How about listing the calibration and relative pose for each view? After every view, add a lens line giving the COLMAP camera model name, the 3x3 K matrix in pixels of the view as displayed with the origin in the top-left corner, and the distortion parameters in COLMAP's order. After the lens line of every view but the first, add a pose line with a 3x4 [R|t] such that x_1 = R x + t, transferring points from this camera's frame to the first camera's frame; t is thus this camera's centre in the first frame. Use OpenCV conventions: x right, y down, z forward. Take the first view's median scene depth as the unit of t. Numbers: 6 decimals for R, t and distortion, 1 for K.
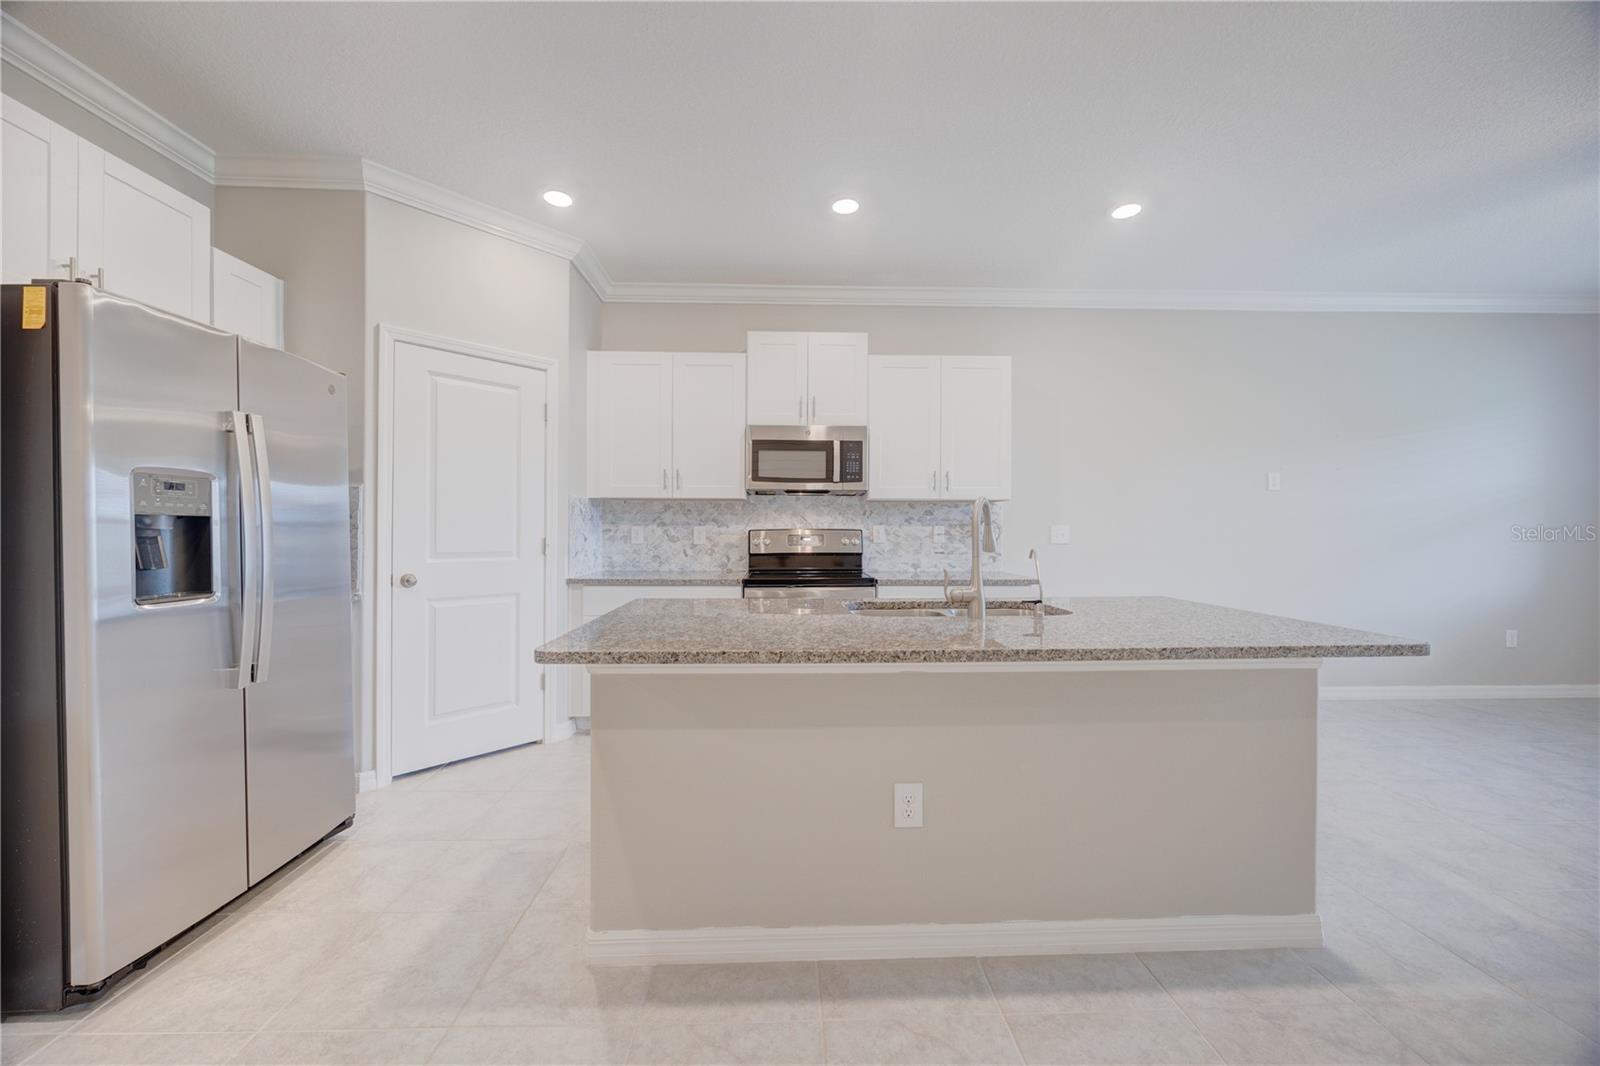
lens RADIAL K [[607.4, 0, 799.1], [0, 607.4, 530.1], [0, 0, 1]] dist [-0.002609, 0.000355]
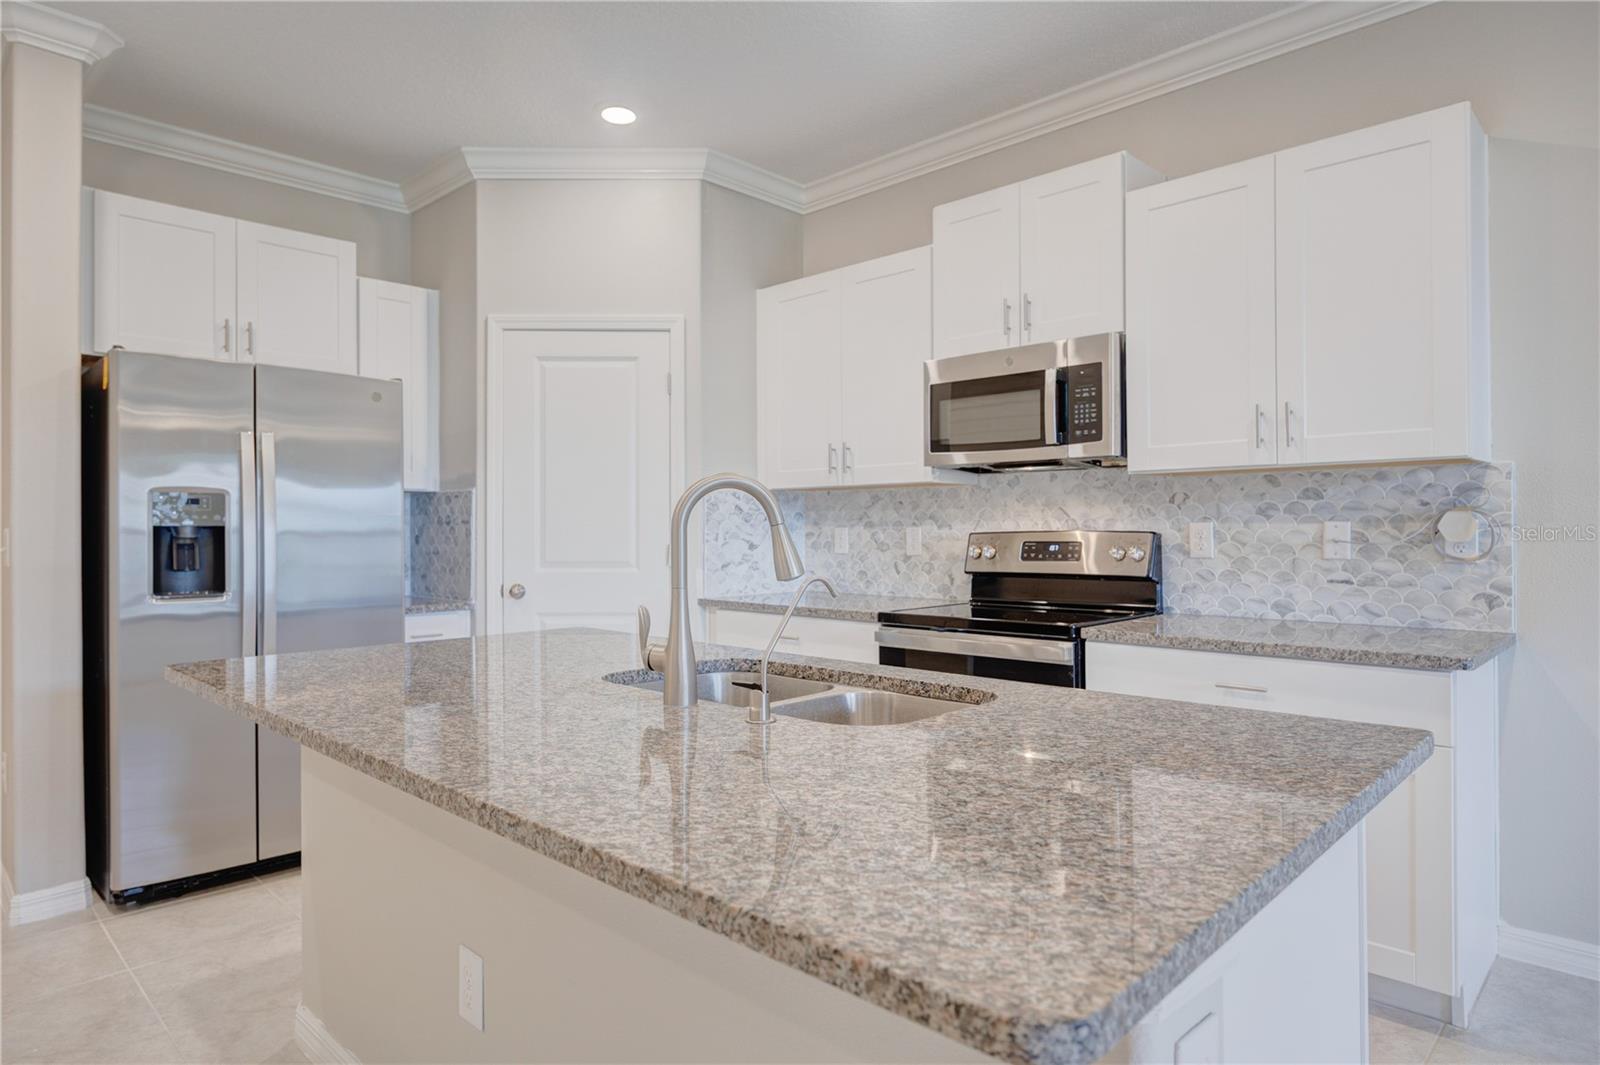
lens RADIAL K [[914.0, 0, 802.2], [0, 914.0, 525.3], [0, 0, 1]] dist [-0.005394, -0.001436]
pose [[0.698923, -0.009650, -0.715132, 0.478781], [0.006341, 0.999953, -0.007296, -0.002231], [0.715169, 0.000565, 0.698952, 0.265016]]
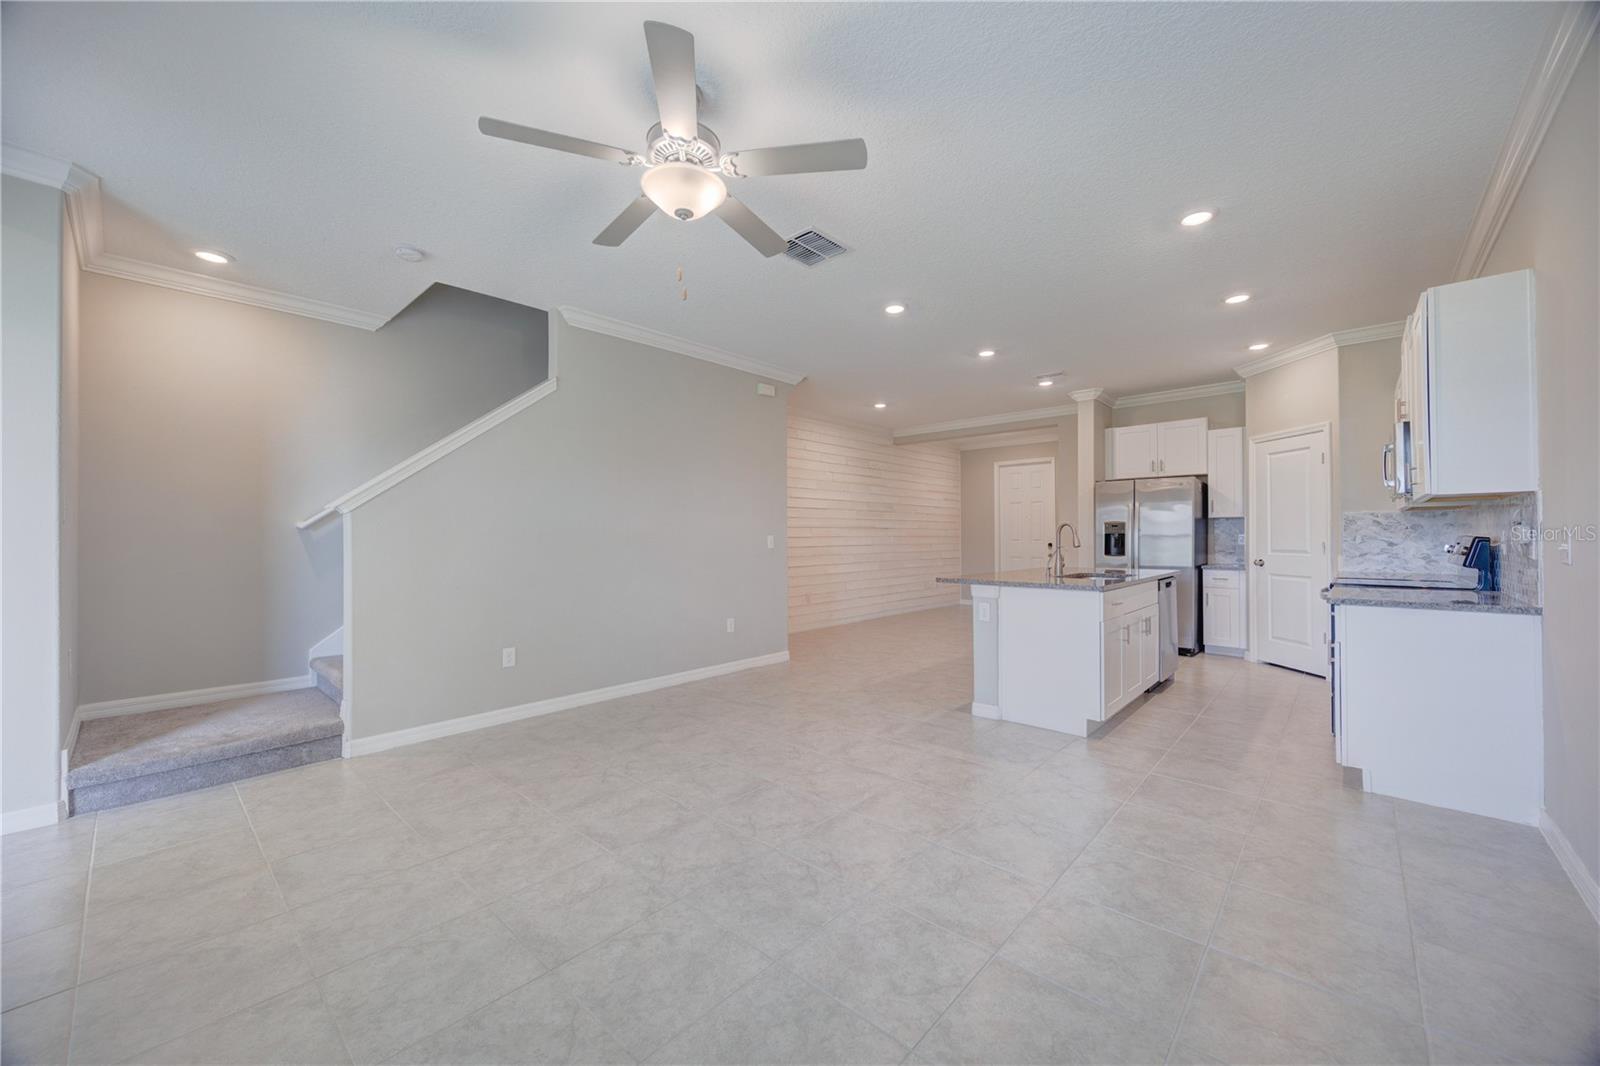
lens RADIAL K [[607.4, 0, 801.3], [0, 607.4, 533.3], [0, 0, 1]] dist [-0.002609, 0.000355]
pose [[-0.693590, -0.004229, -0.720357, 1.373614], [0.001673, 0.999971, -0.007480, -0.000544], [0.720368, -0.006393, -0.693563, 0.979835]]
